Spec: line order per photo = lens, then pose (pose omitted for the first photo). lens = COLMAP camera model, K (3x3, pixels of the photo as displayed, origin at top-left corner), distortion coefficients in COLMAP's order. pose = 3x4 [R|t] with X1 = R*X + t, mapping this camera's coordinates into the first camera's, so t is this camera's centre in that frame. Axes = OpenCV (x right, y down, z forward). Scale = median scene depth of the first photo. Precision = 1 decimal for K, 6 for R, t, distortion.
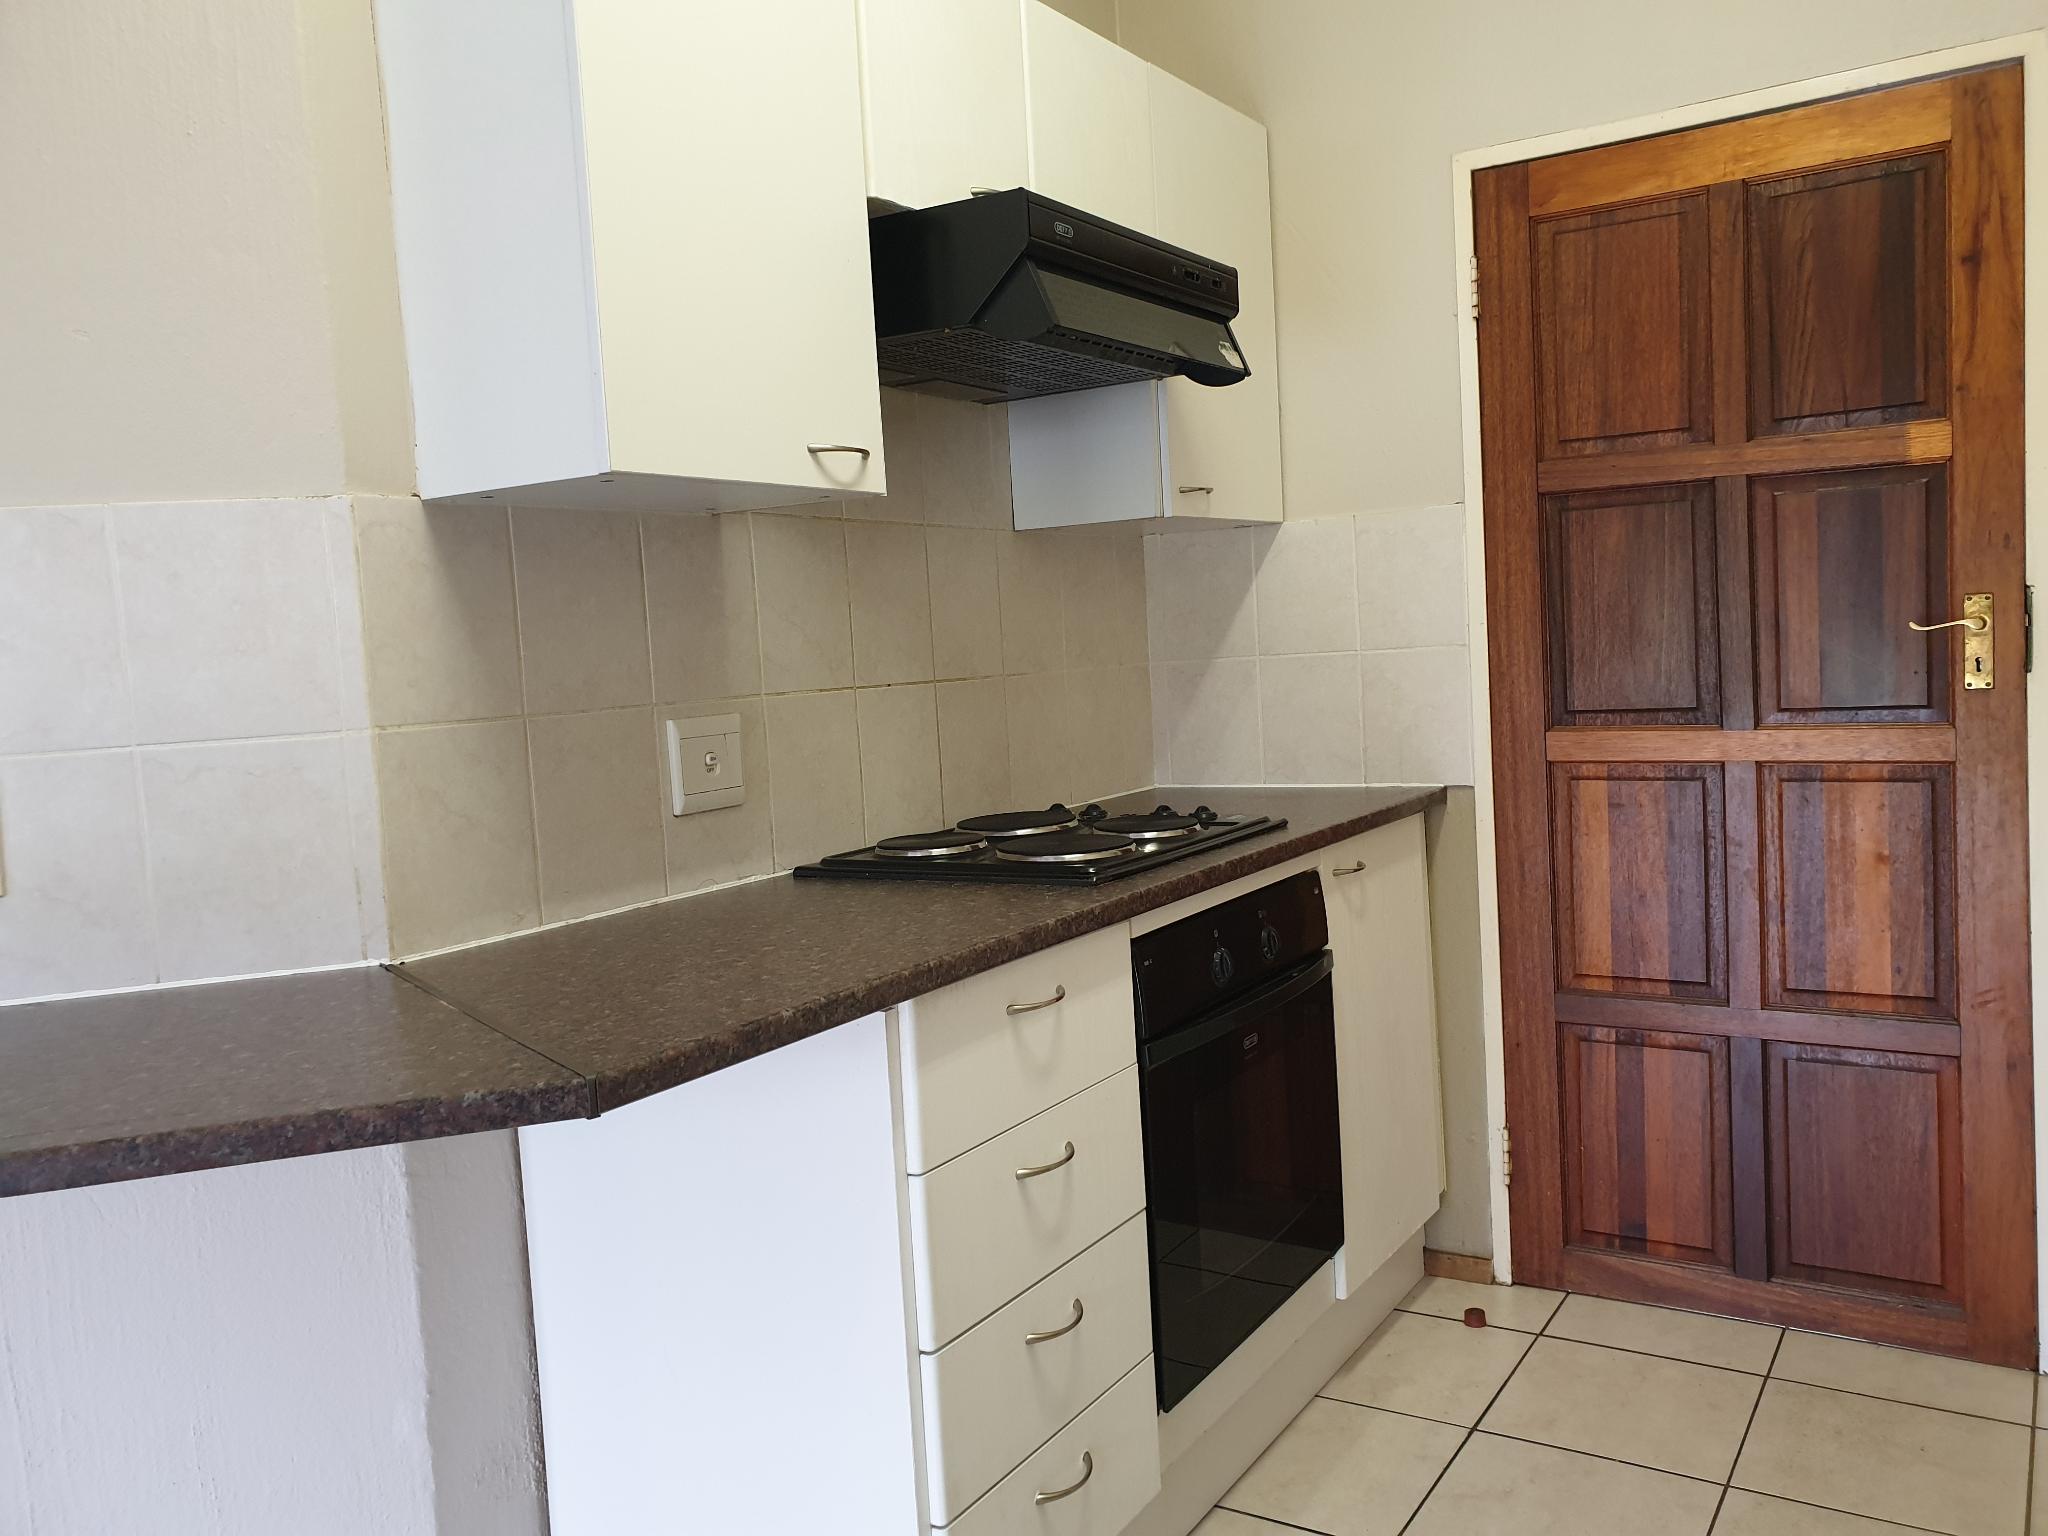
lens RADIAL K [[1584.8, 0, 1040.4], [0, 1584.8, 758.7], [0, 0, 1]] dist [0.026733, -0.037283]
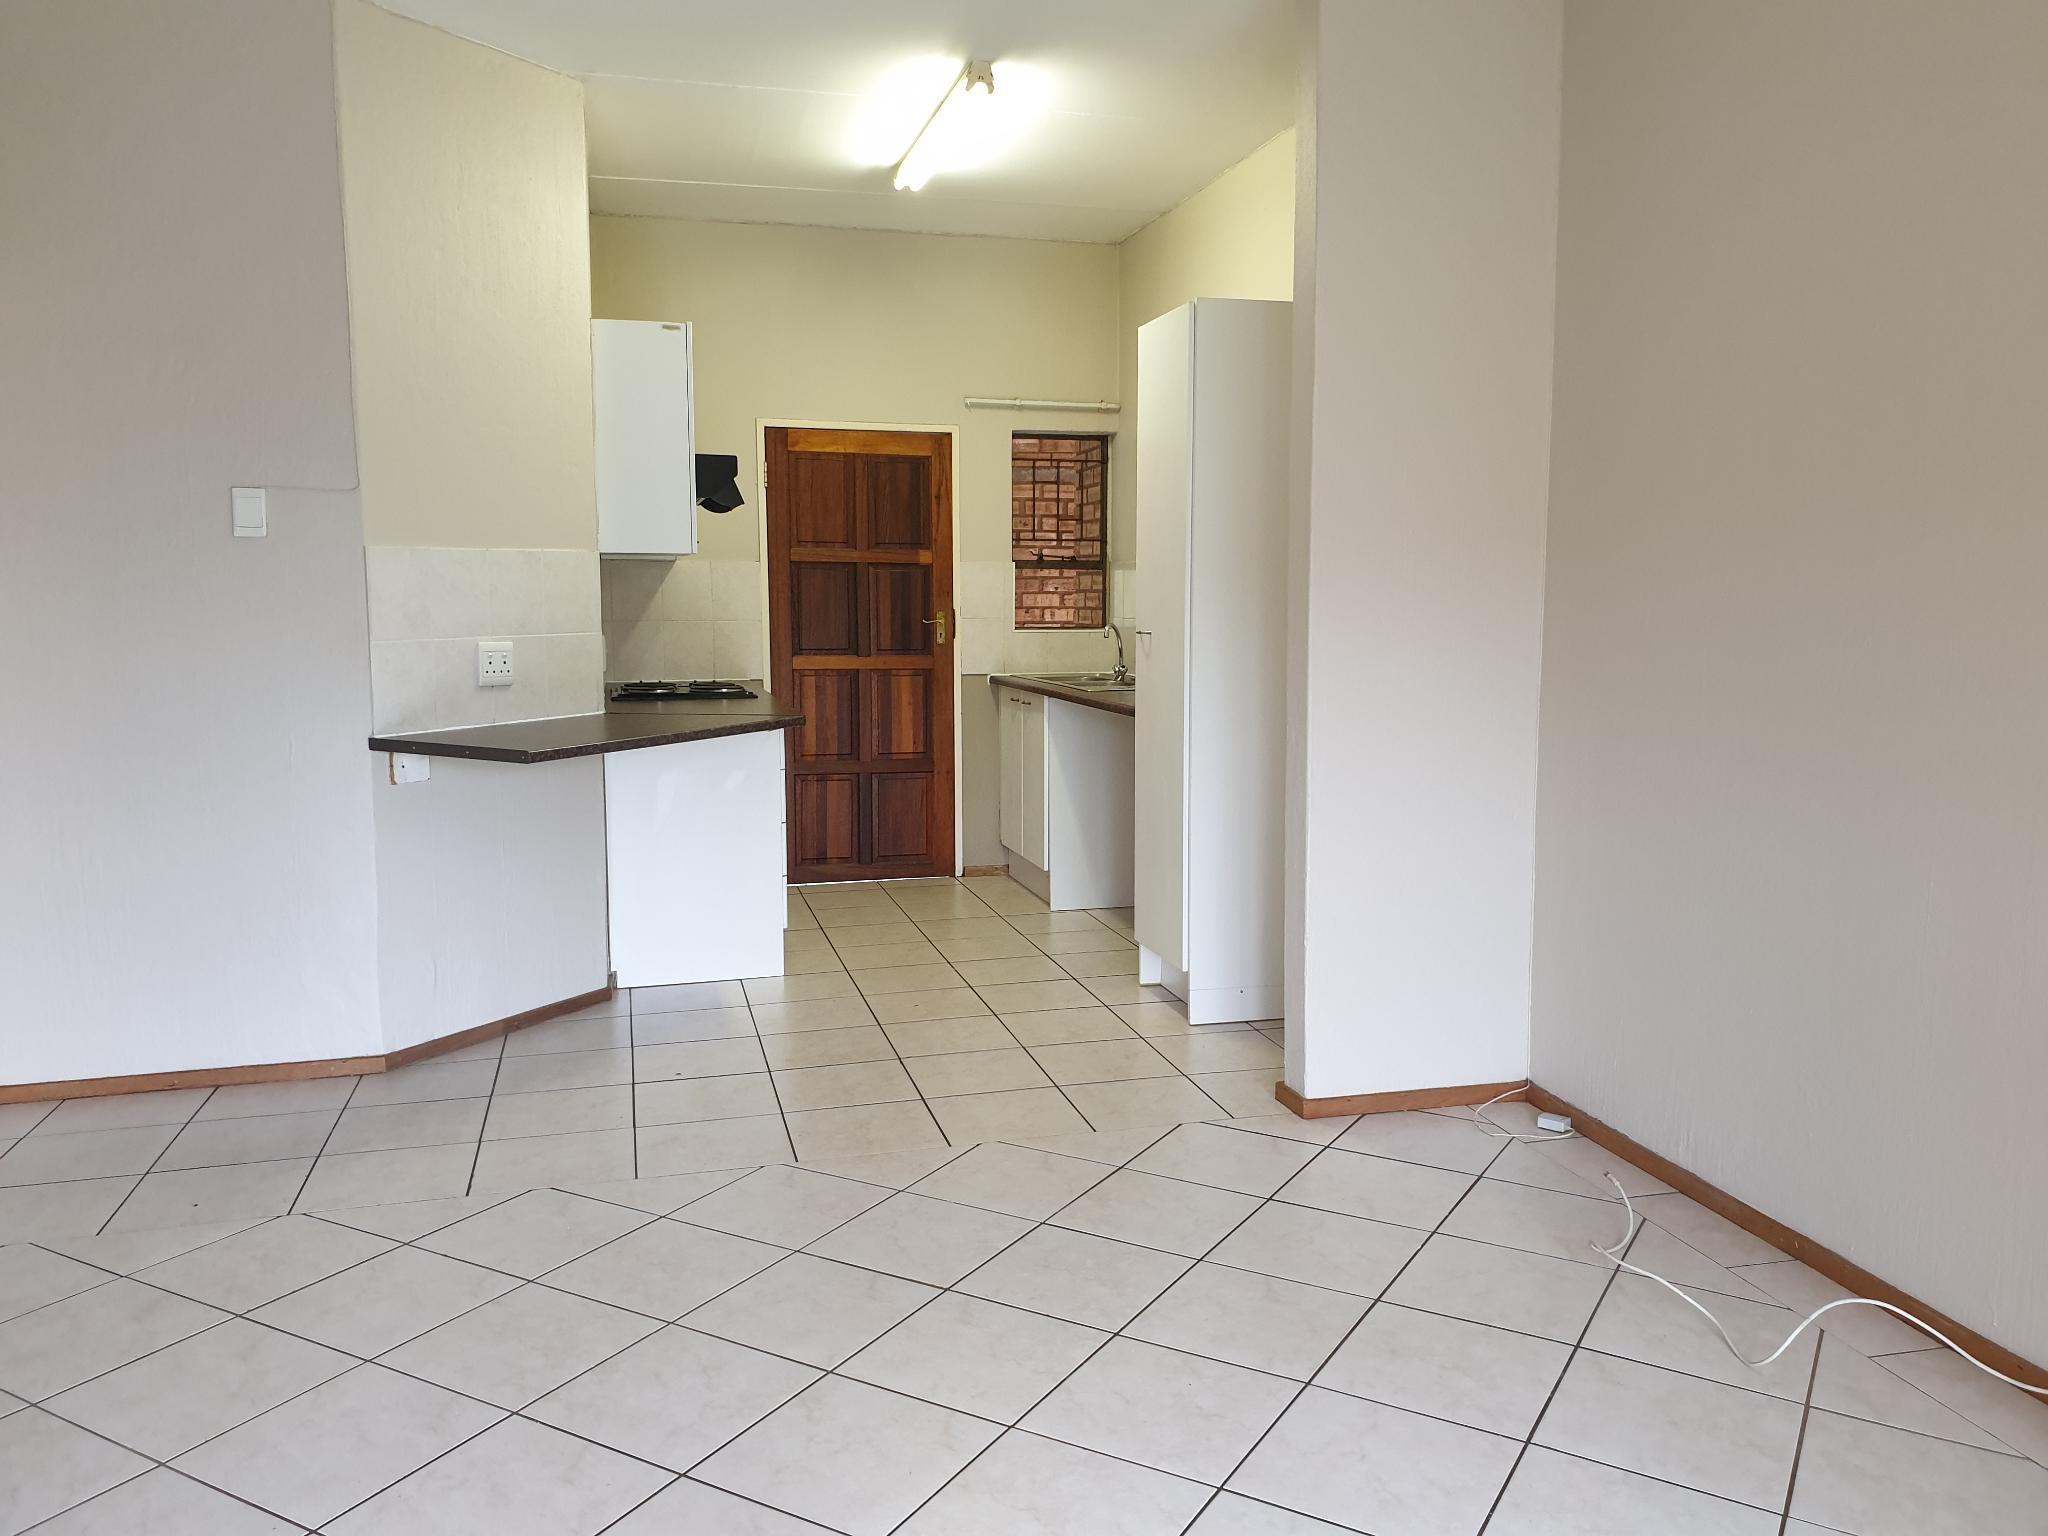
lens RADIAL K [[1584.8, 0, 1051.9], [0, 1584.8, 784.5], [0, 0, 1]] dist [0.026733, -0.037283]
pose [[0.664606, -0.031952, 0.746511, -1.325132], [0.017927, 0.999480, 0.026820, 0.128323], [-0.746979, -0.004442, 0.664833, -0.994771]]
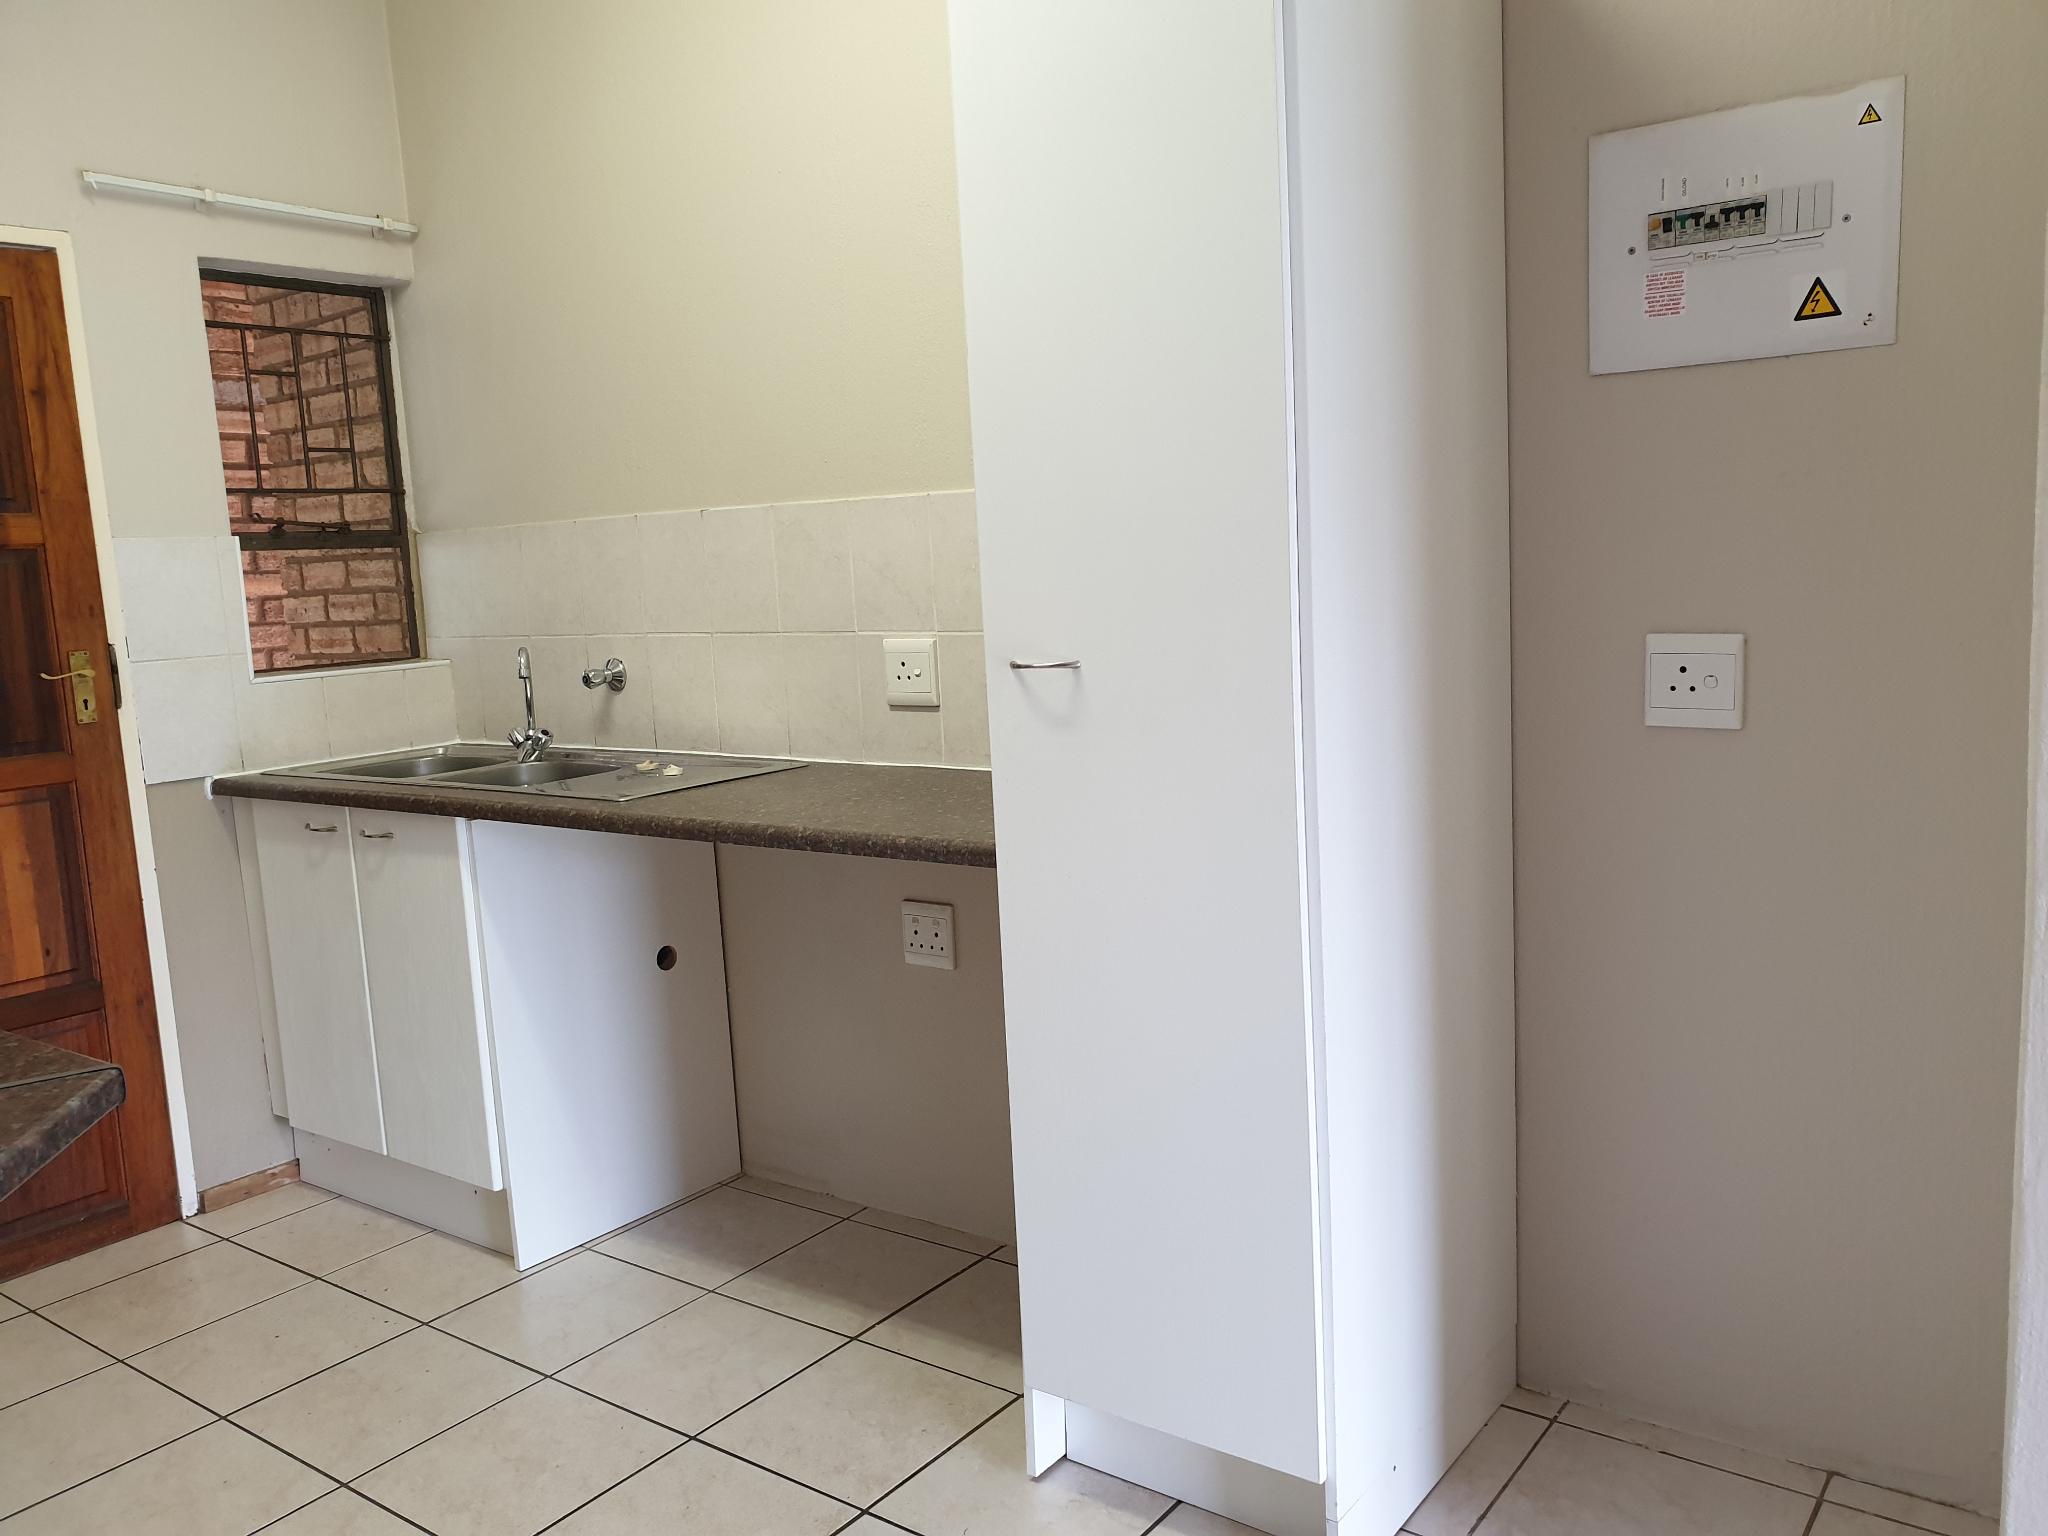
lens RADIAL K [[1584.8, 0, 1048.5], [0, 1584.8, 769.5], [0, 0, 1]] dist [0.026733, -0.037283]
pose [[0.053156, -0.079679, 0.995402, -0.610846], [0.121209, 0.989956, 0.072771, -0.004551], [-0.991203, 0.116784, 0.062280, 0.123762]]
